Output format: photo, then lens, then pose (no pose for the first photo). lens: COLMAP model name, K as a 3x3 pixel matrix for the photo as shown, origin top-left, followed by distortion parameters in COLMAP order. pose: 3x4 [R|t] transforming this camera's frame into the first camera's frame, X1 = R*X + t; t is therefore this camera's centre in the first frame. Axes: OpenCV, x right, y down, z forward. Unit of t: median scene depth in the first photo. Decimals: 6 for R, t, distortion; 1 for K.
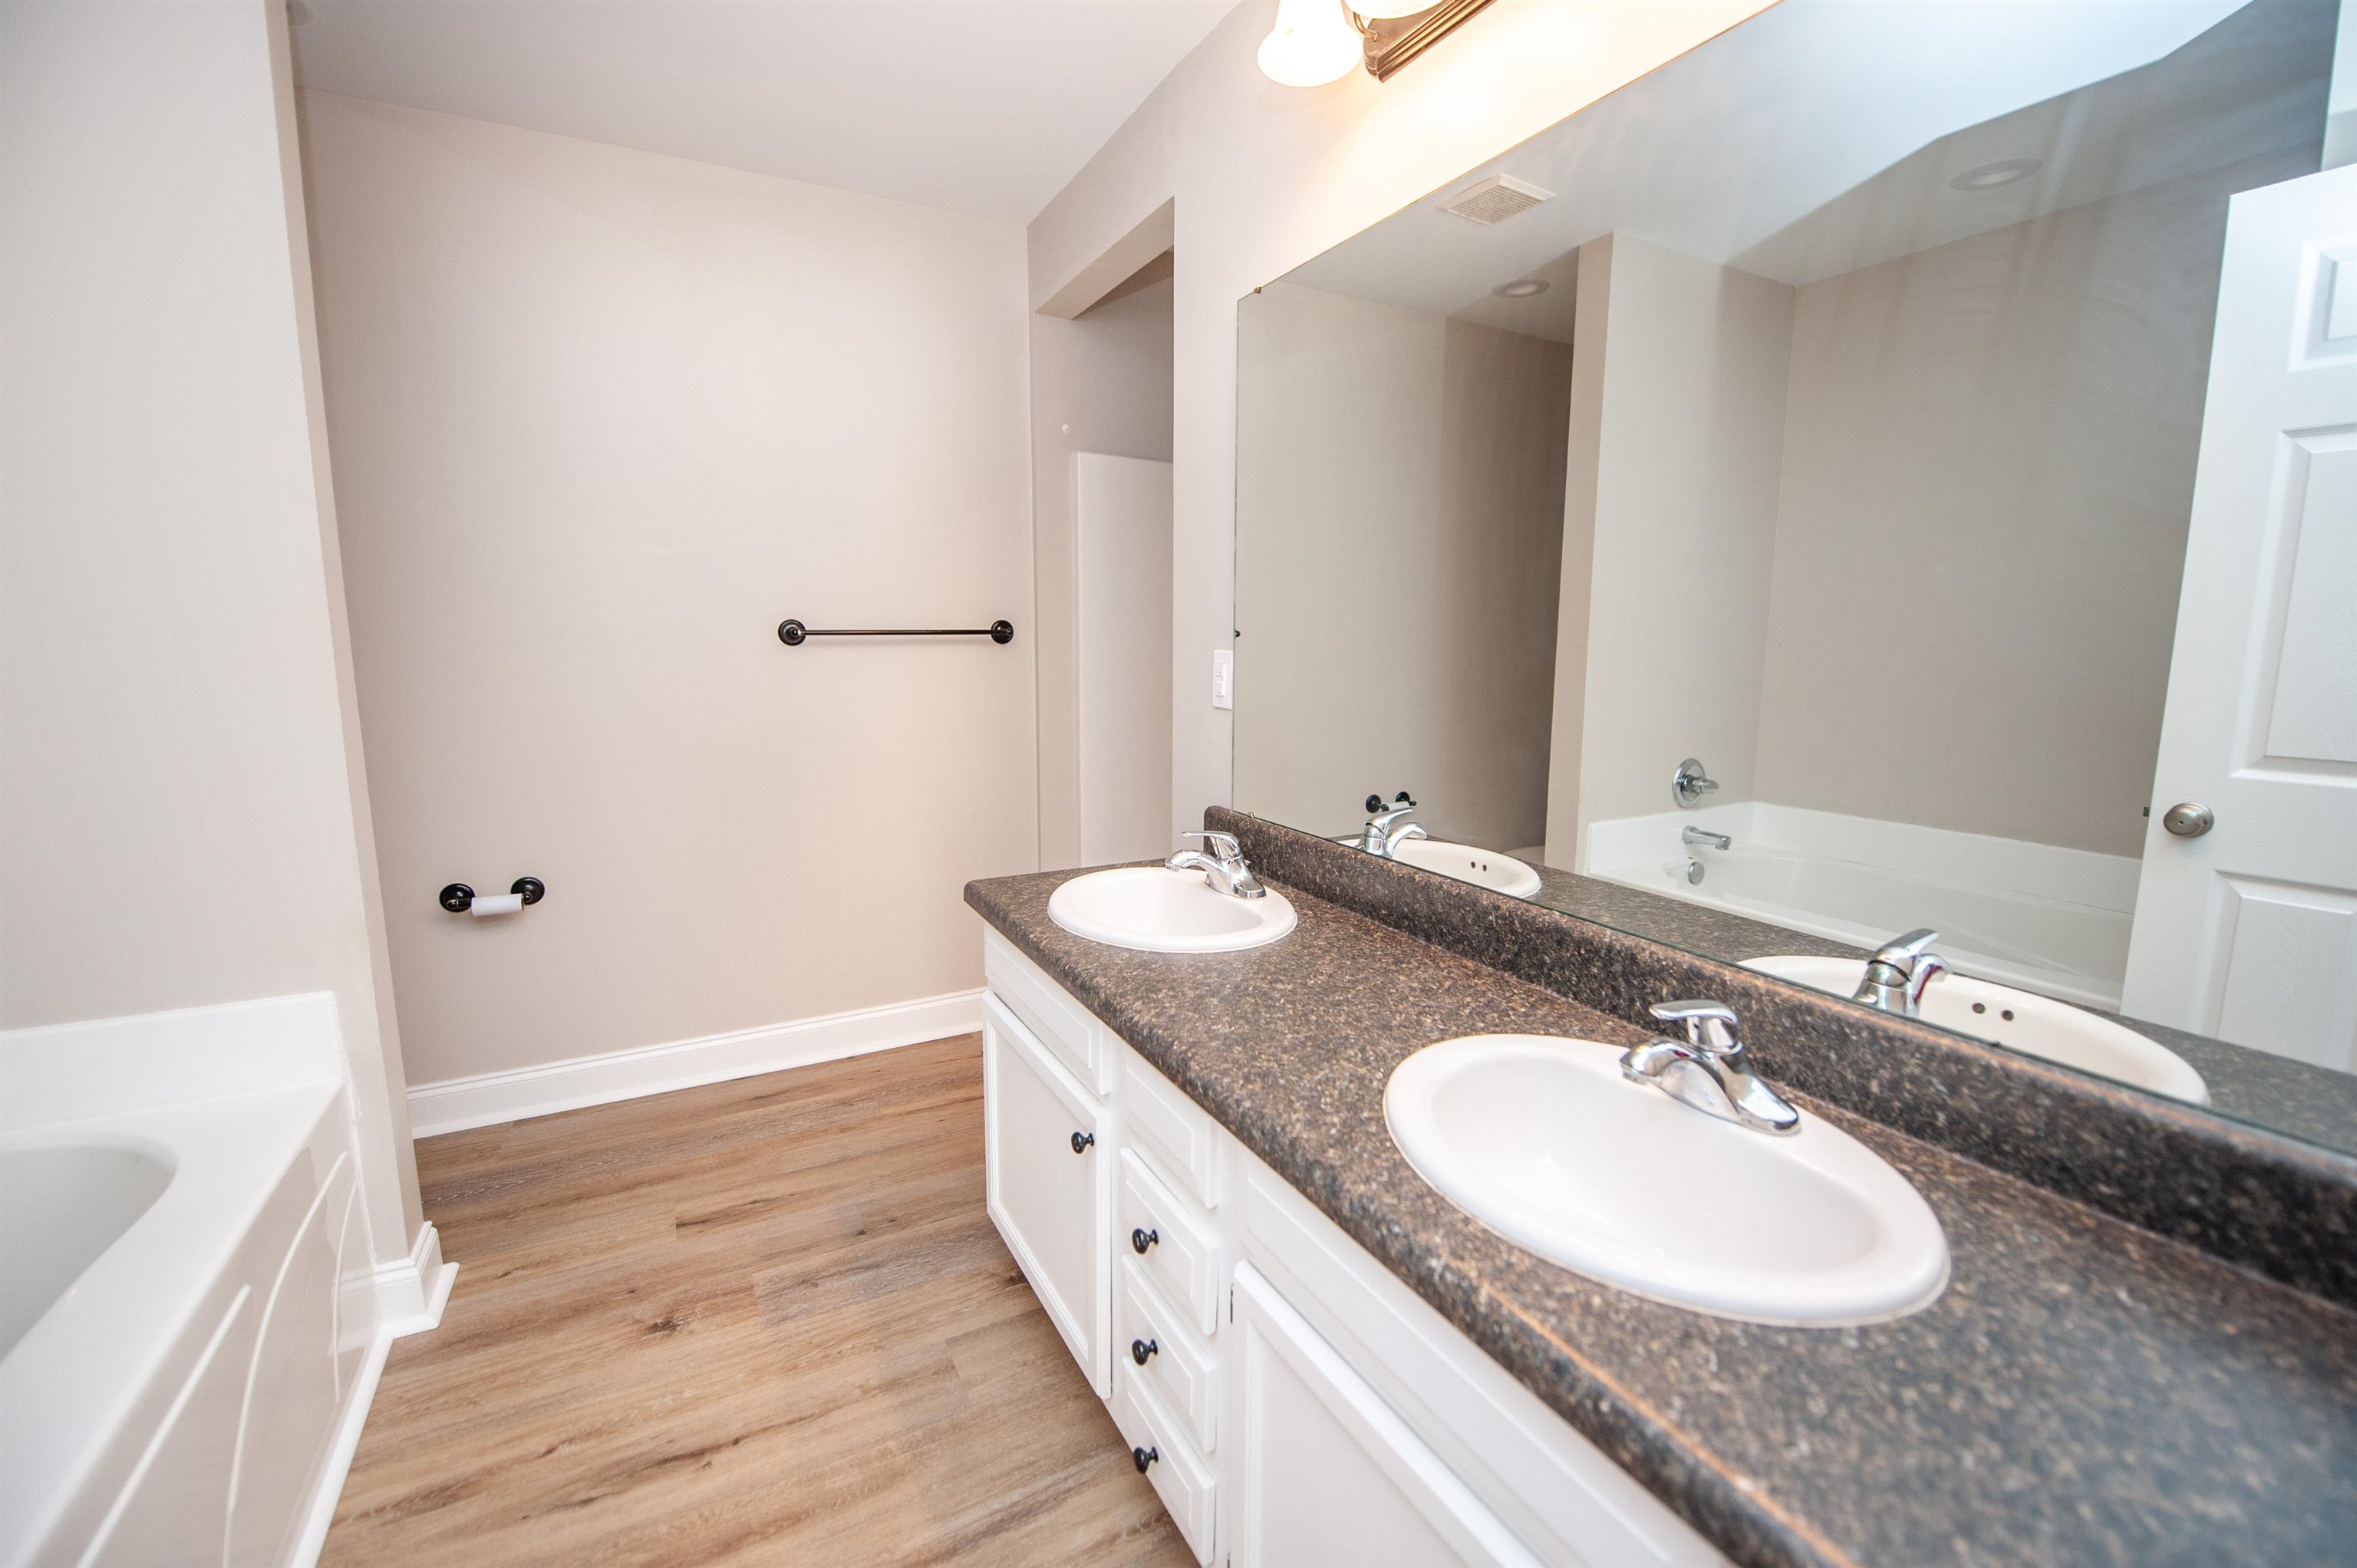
lens RADIAL K [[976.2, 0, 1178.5], [0, 976.2, 784.0], [0, 0, 1]] dist [-0.024649, -0.000588]
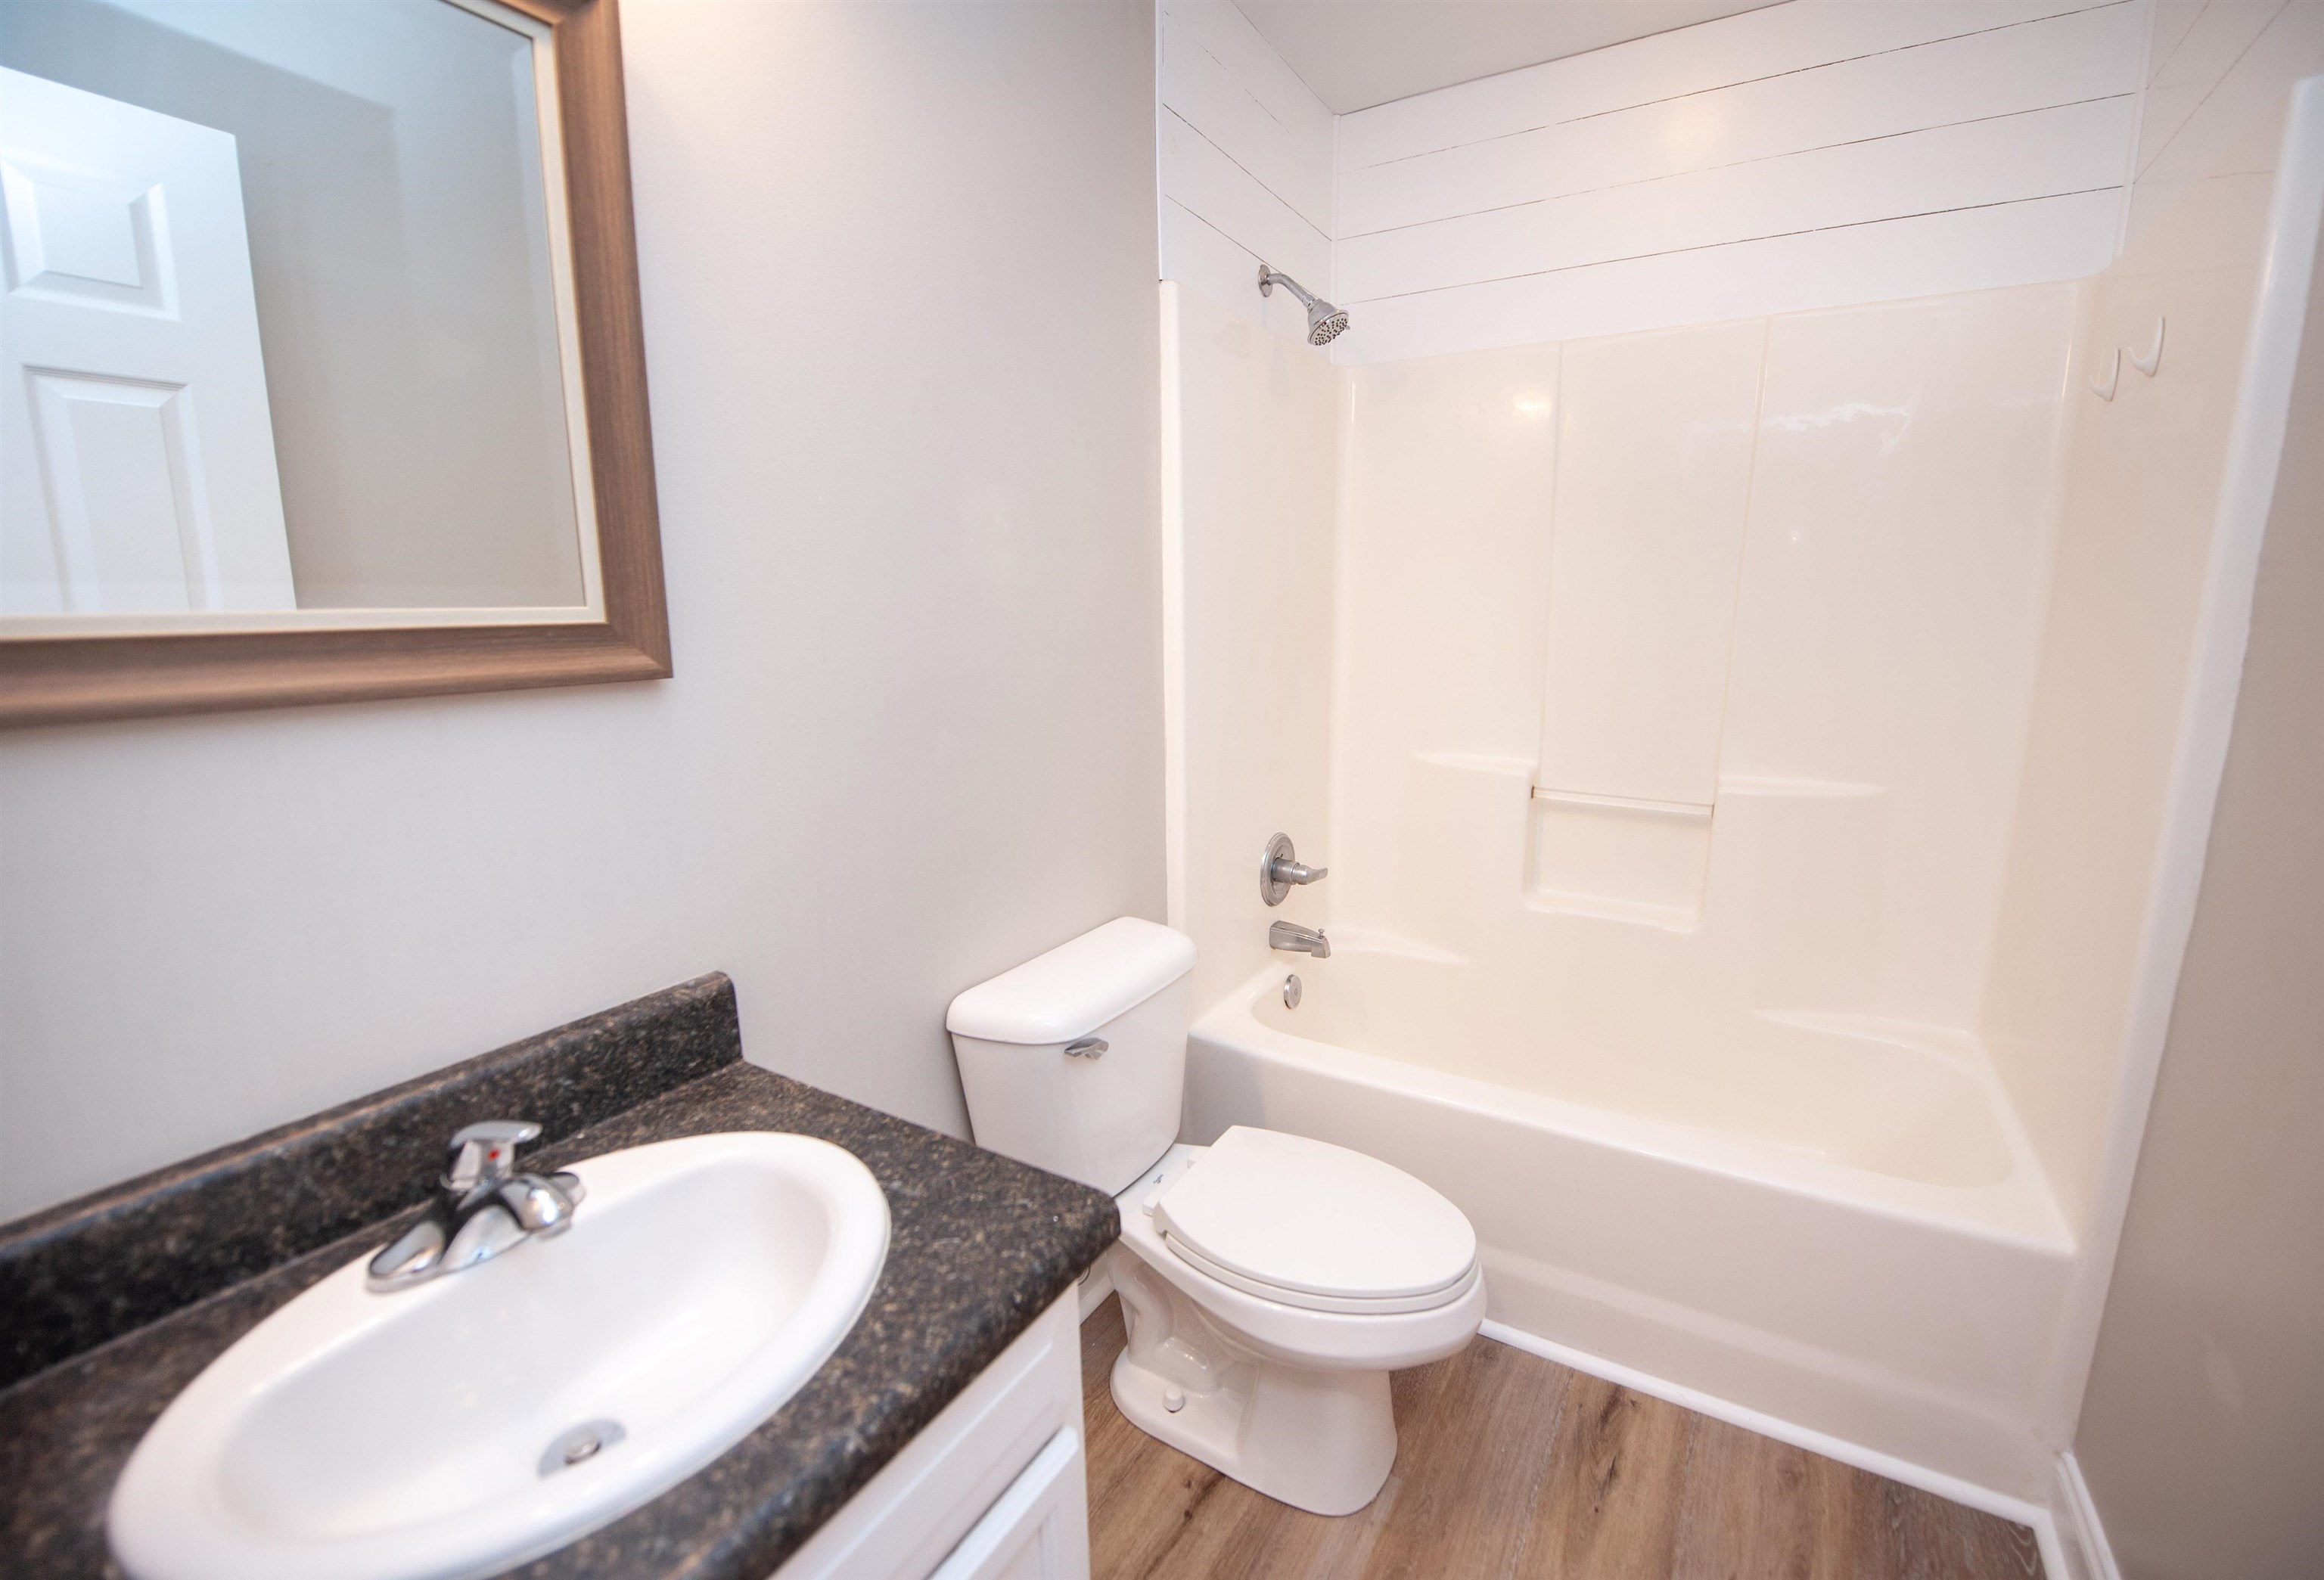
lens RADIAL K [[967.0, 0, 1171.2], [0, 967.0, 784.2], [0, 0, 1]] dist [-0.022917, 0.000038]
pose [[-0.520526, -0.150778, 0.840427, -0.407227], [0.142558, 0.955123, 0.259649, -0.184722], [-0.841861, 0.254964, -0.475672, 0.868836]]
